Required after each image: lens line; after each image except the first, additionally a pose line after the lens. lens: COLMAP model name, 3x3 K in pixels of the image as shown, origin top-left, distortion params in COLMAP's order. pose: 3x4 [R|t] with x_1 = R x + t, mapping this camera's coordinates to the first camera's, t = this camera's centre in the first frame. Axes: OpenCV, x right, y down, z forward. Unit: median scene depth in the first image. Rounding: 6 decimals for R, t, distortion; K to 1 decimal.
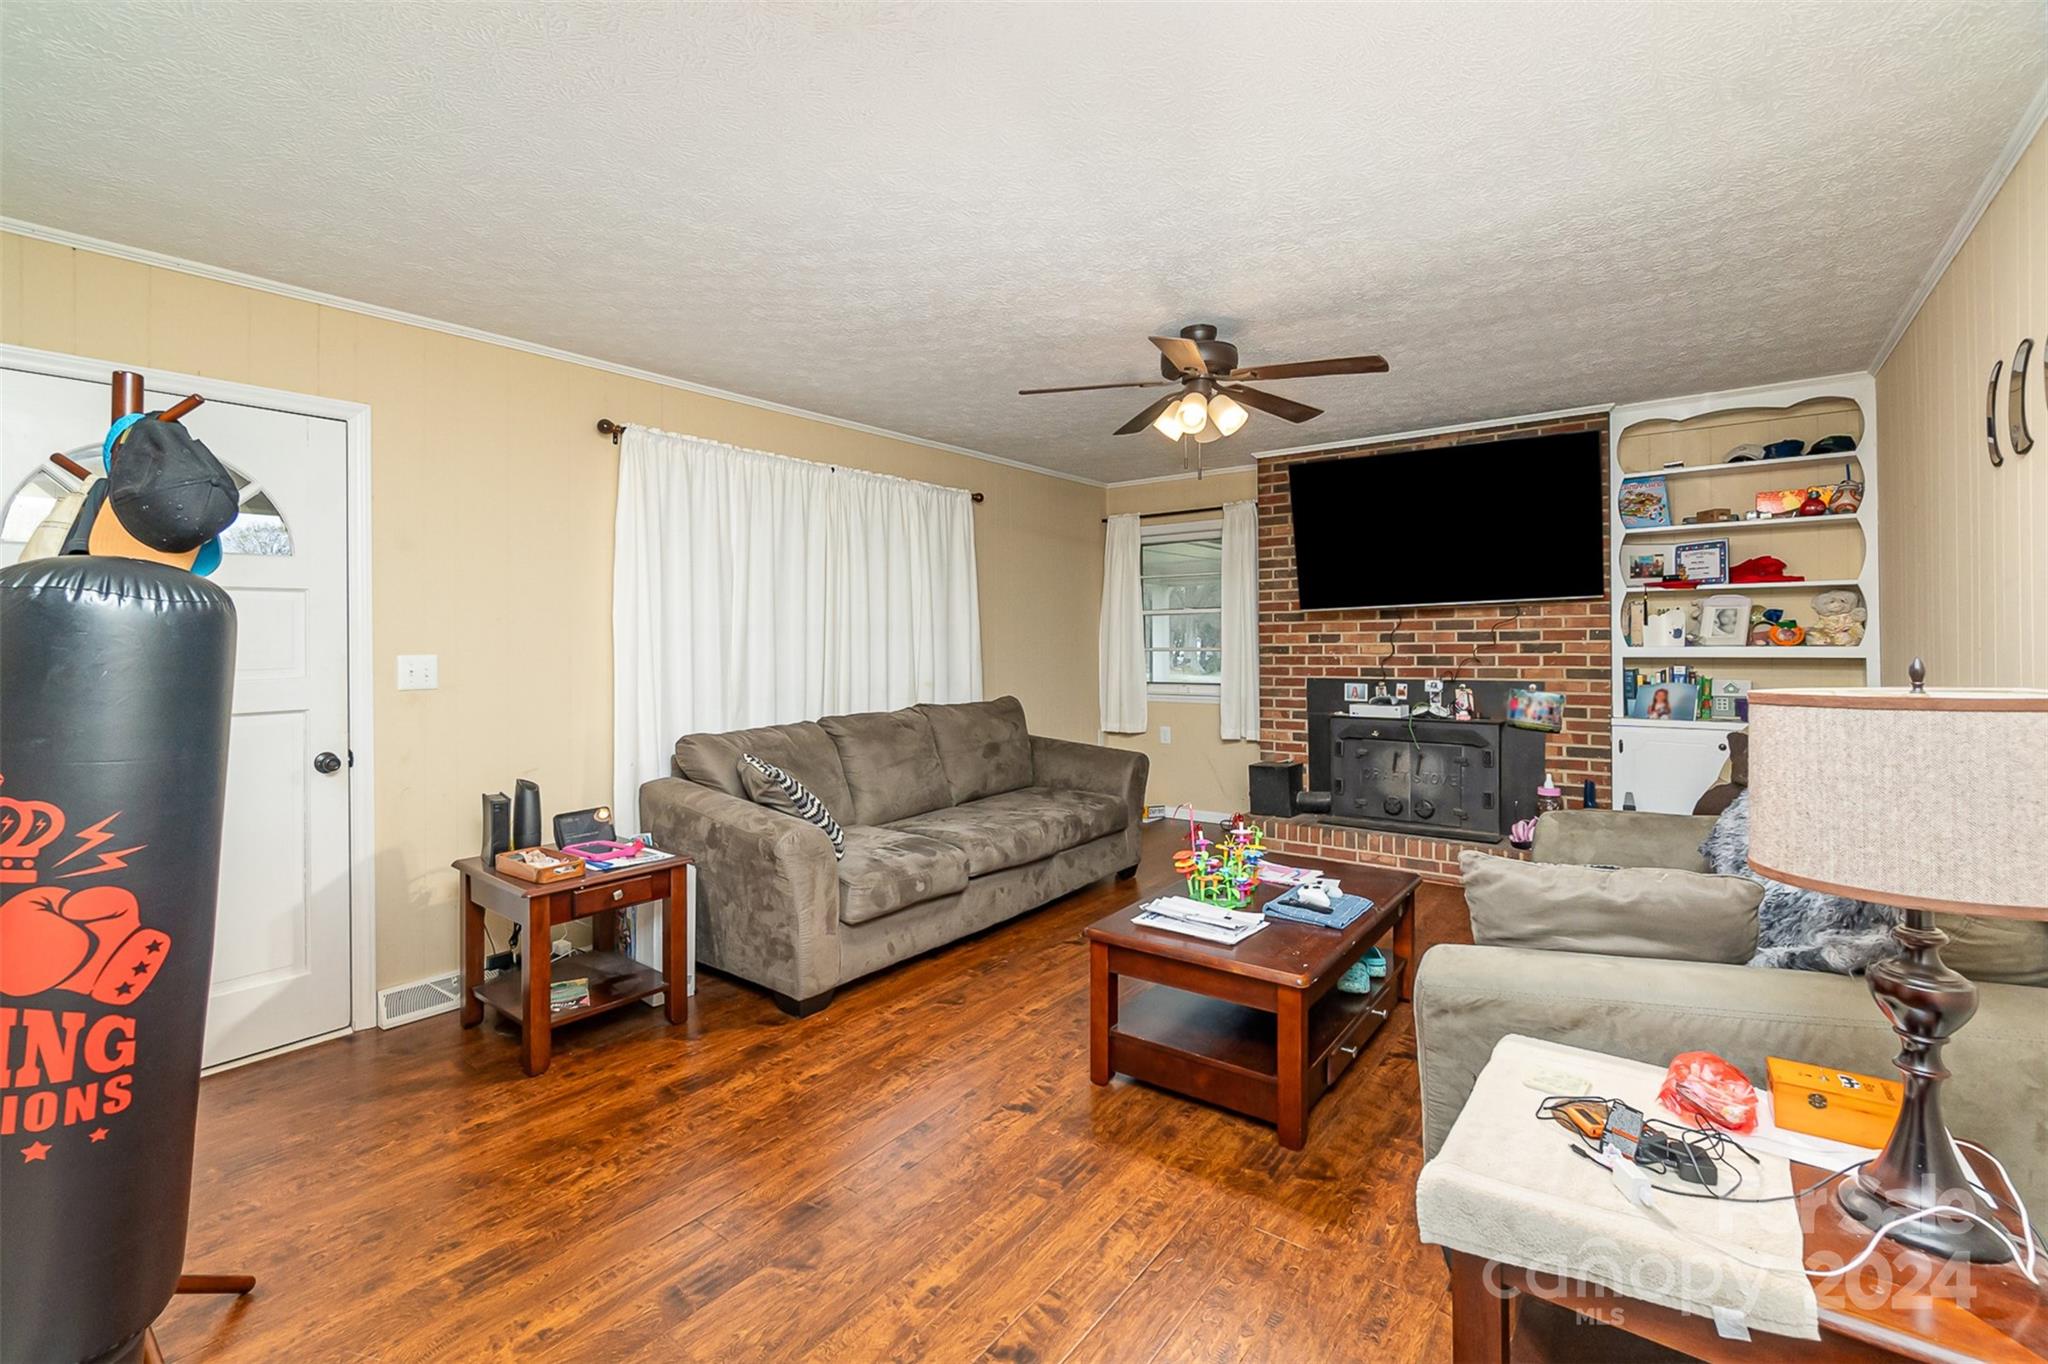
lens RADIAL K [[904.0, 0, 1017.8], [0, 904.0, 650.3], [0, 0, 1]] dist [-0.002258, -0.000195]
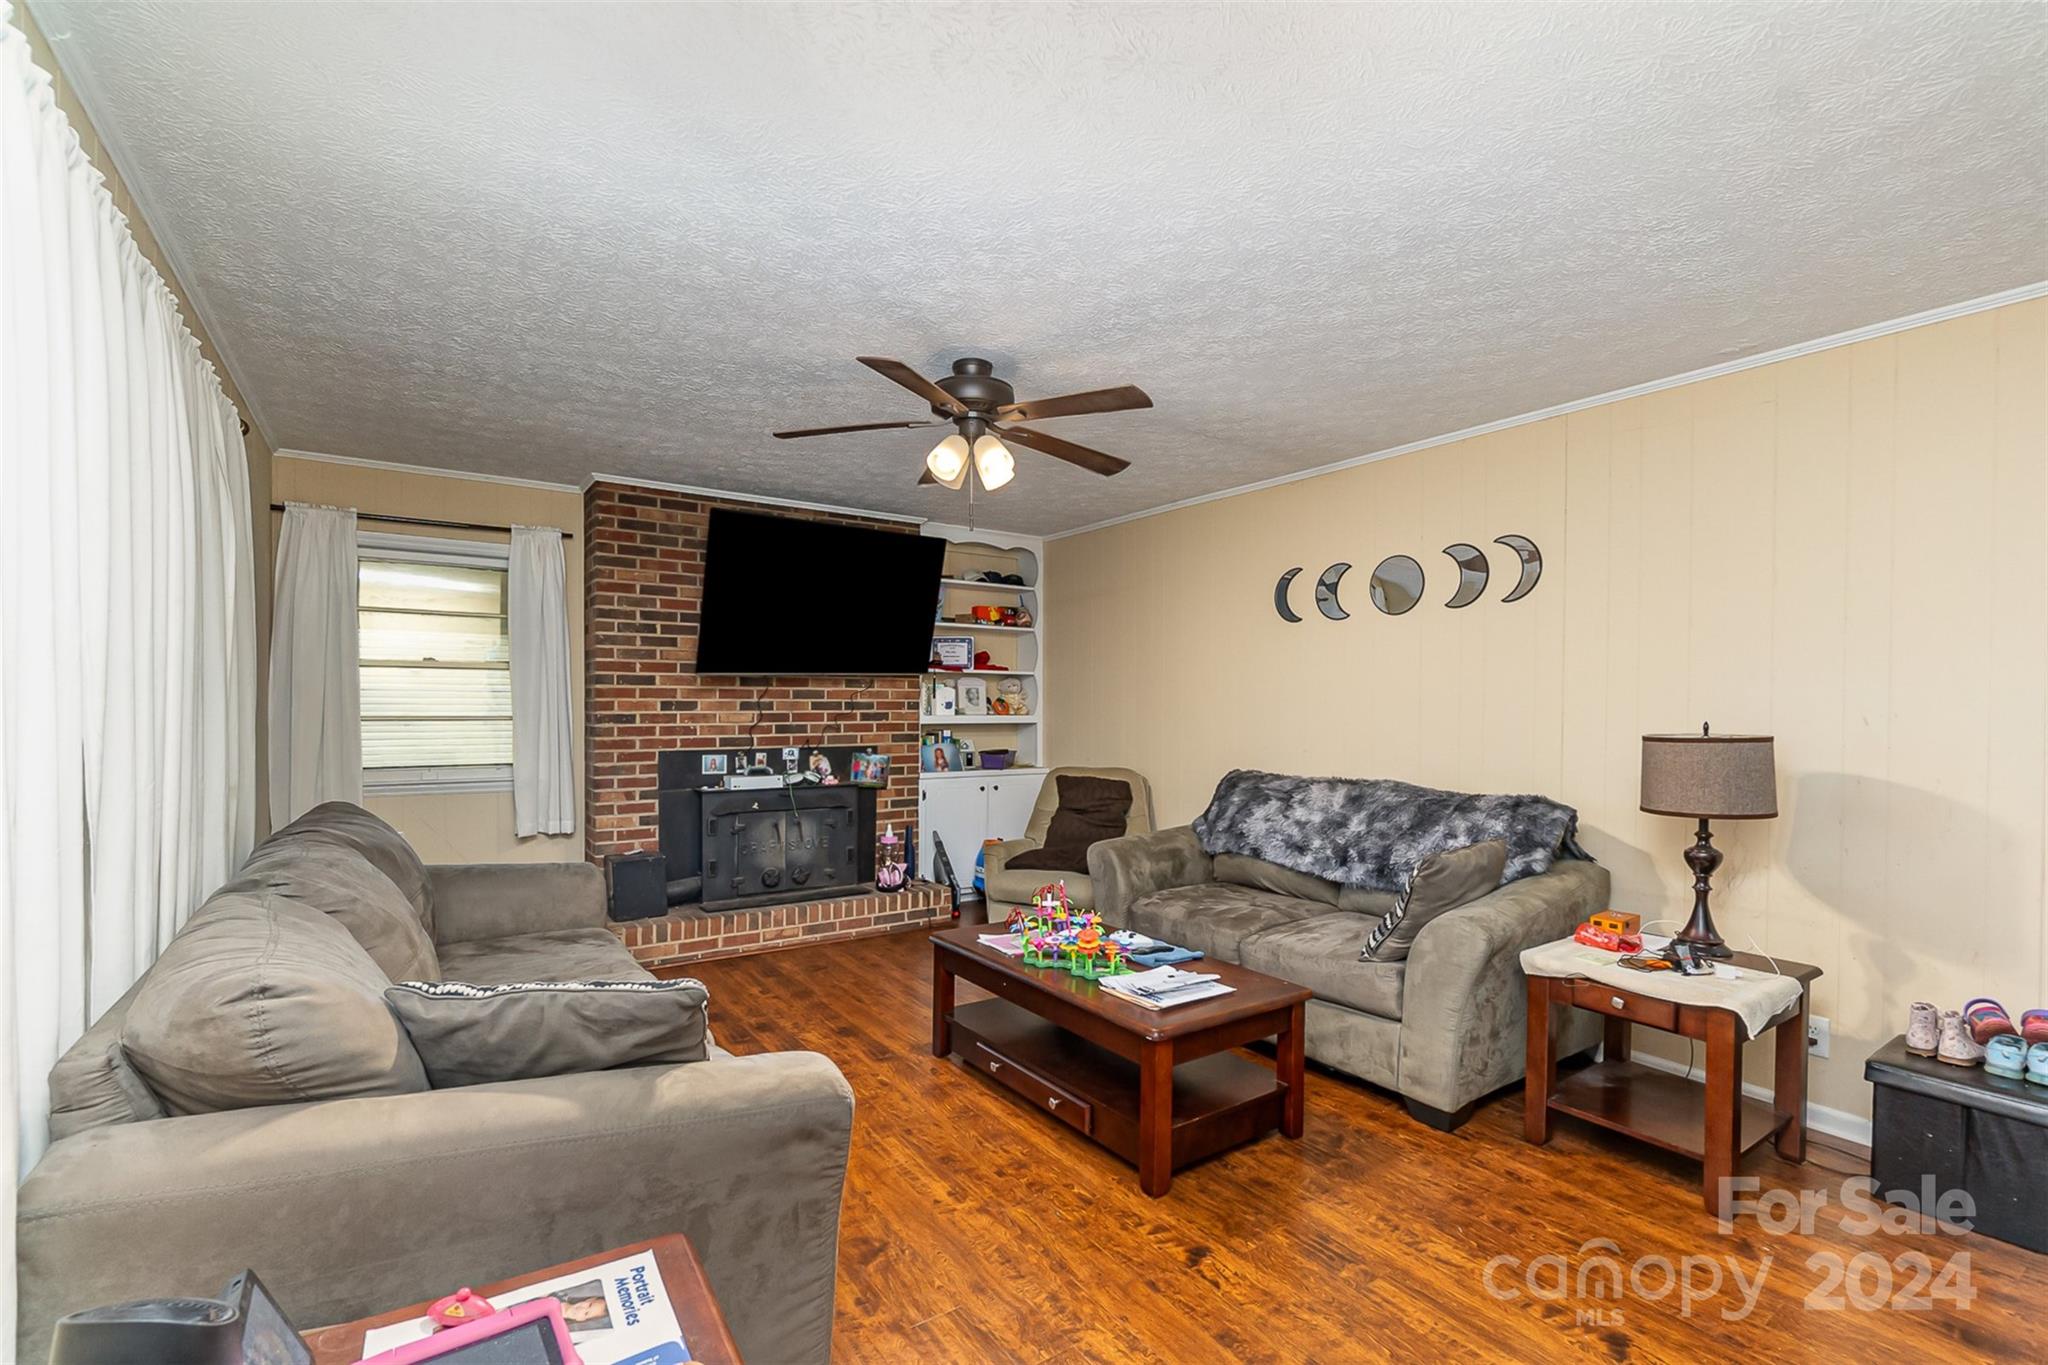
lens RADIAL K [[894.6, 0, 1014.1], [0, 894.6, 723.6], [0, 0, 1]] dist [-0.003244, -0.000300]
pose [[0.317435, -0.006180, 0.948260, -0.419300], [0.004312, 0.999978, 0.005074, 0.001519], [-0.948270, 0.002478, 0.317455, 0.445689]]
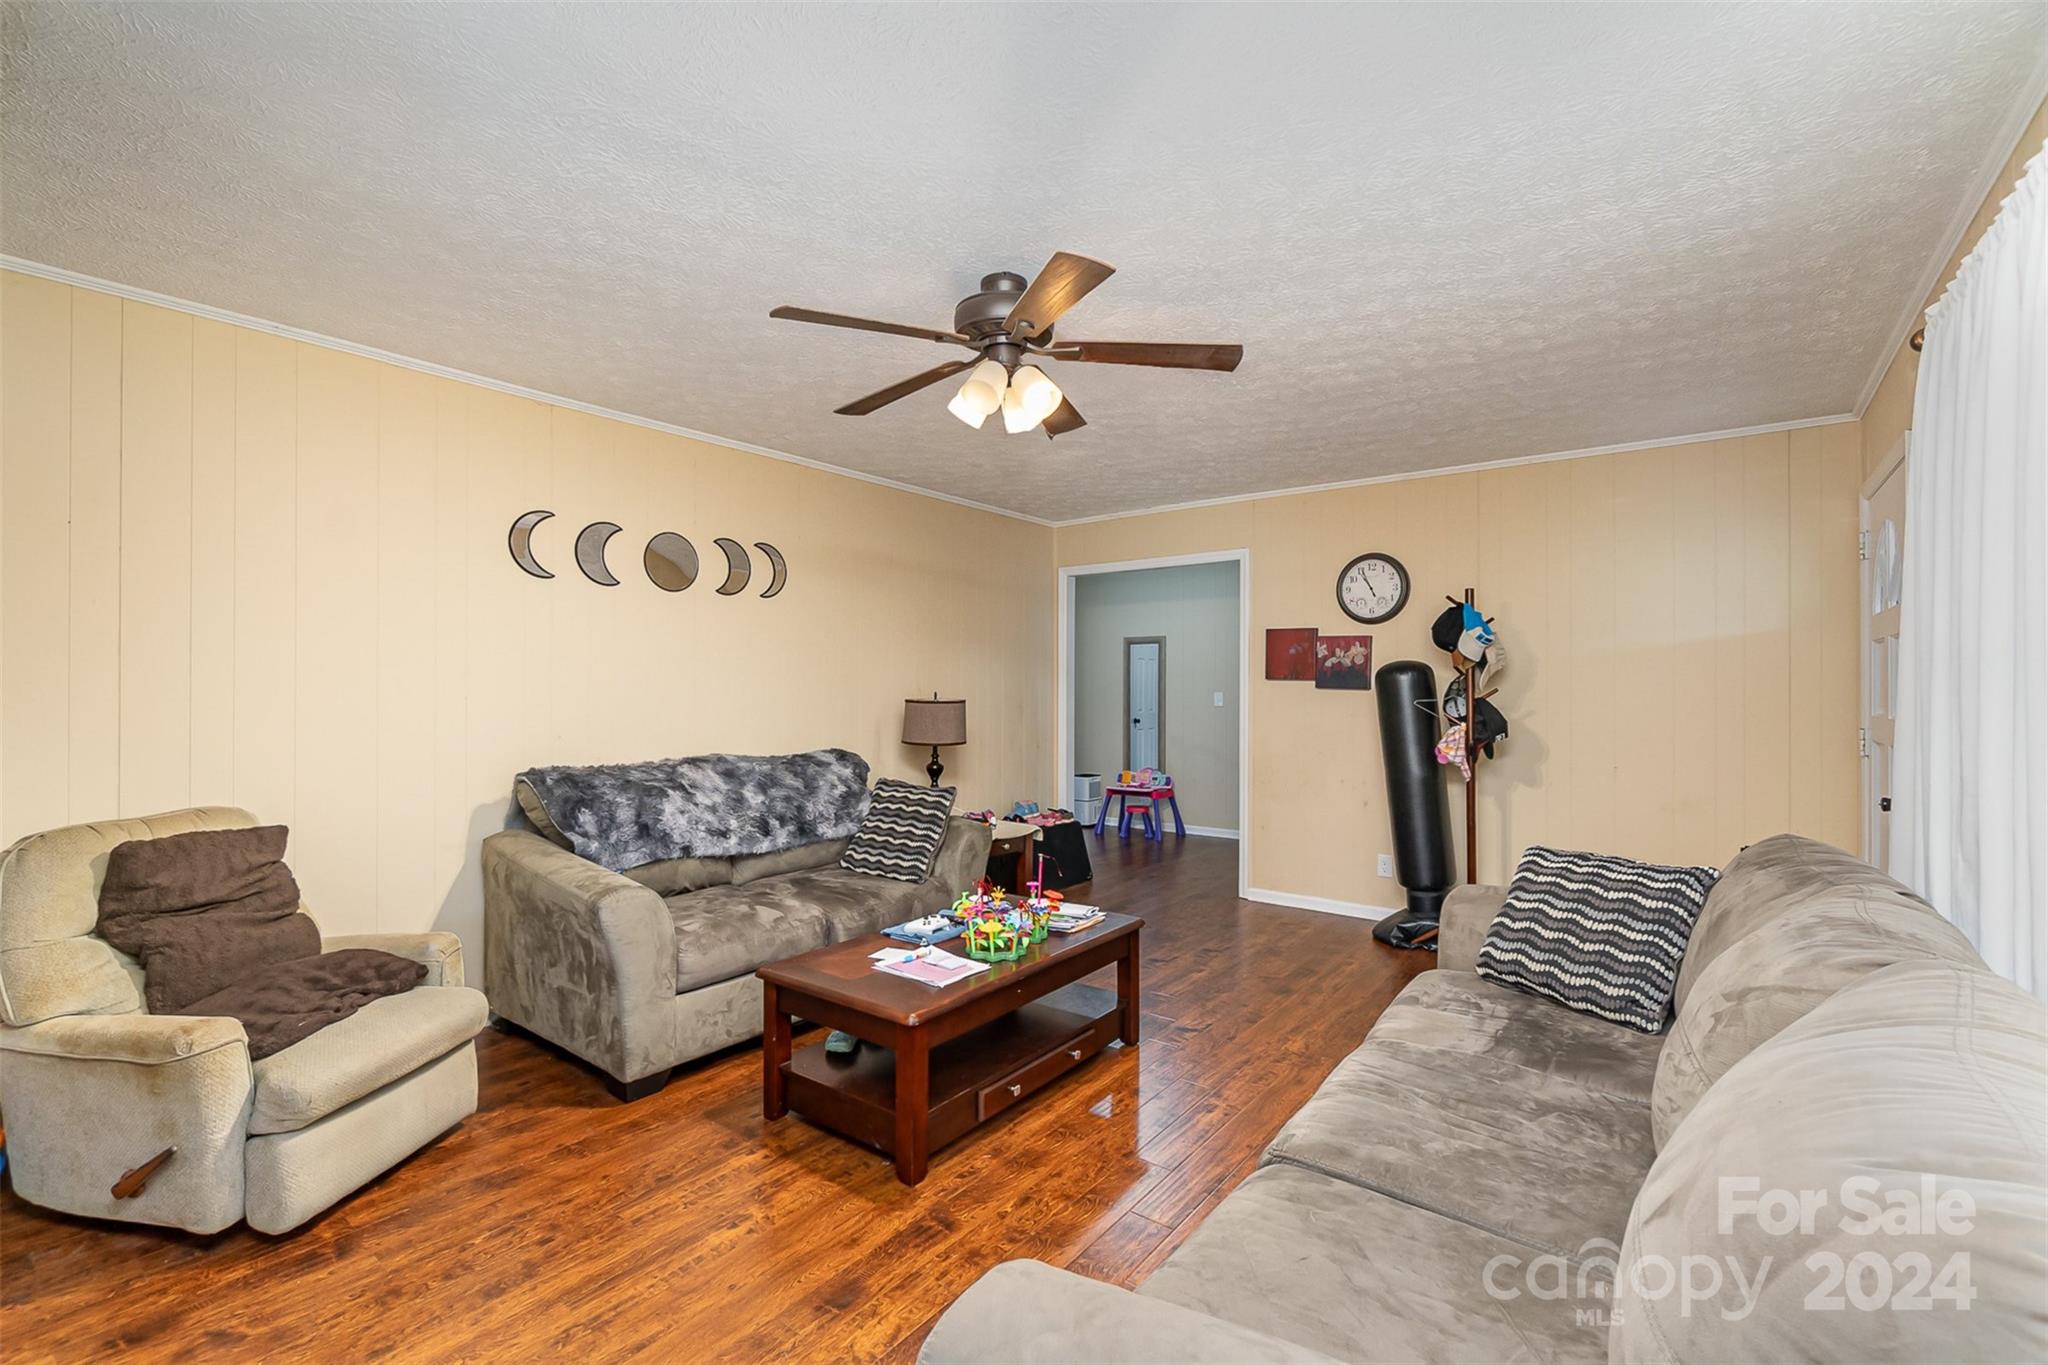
lens RADIAL K [[878.9, 0, 1024.0], [0, 878.9, 682.5], [0, 0, 1]] dist [-0.000374, -0.000216]
pose [[-0.999970, 0.007684, 0.000544, 0.121998], [0.007690, 0.999910, 0.010996, -0.014242], [-0.000460, 0.011000, -0.999939, 1.149220]]
